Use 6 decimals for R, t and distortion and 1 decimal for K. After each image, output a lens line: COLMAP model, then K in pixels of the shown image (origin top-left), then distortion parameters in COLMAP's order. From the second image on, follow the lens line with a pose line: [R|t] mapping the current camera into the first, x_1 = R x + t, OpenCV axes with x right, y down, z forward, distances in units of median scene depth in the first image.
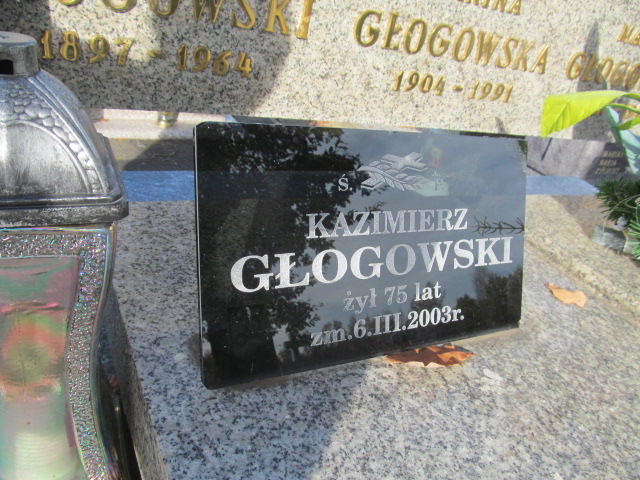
lens RADIAL K [[527.8, 0, 321.9], [0, 527.8, 241.0], [0, 0, 1]] dist [-0.072808, 0.039707]
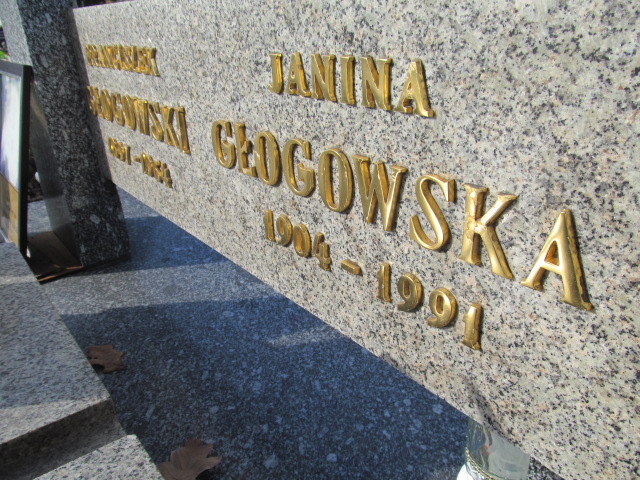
lens RADIAL K [[527.8, 0, 322.0], [0, 527.8, 242.9], [0, 0, 1]] dist [-0.072808, 0.039707]
pose [[0.189403, 0.190686, -0.963206, 0.831665], [-0.404002, 0.909215, 0.100555, -0.403979], [0.894935, 0.370091, 0.249245, 0.972862]]
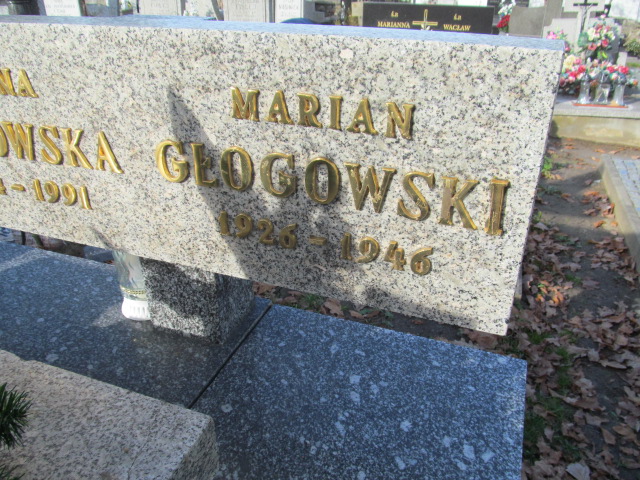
lens RADIAL K [[527.8, 0, 324.5], [0, 527.8, 238.5], [0, 0, 1]] dist [-0.072808, 0.039707]
pose [[0.672185, 0.146604, -0.725723, 1.378629], [-0.225056, 0.974276, -0.011638, -0.360933], [0.705349, 0.171152, 0.687888, 0.911725]]
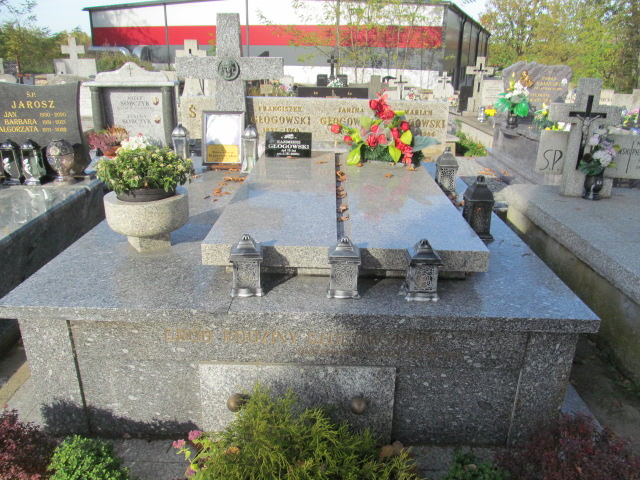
lens RADIAL K [[527.8, 0, 321.2], [0, 527.8, 238.8], [0, 0, 1]] dist [-0.072808, 0.039707]
pose [[0.866684, -0.010234, -0.498753, 2.453529], [-0.092916, 0.978982, -0.181550, 1.529500], [0.490128, 0.203688, 0.847517, -2.863754]]
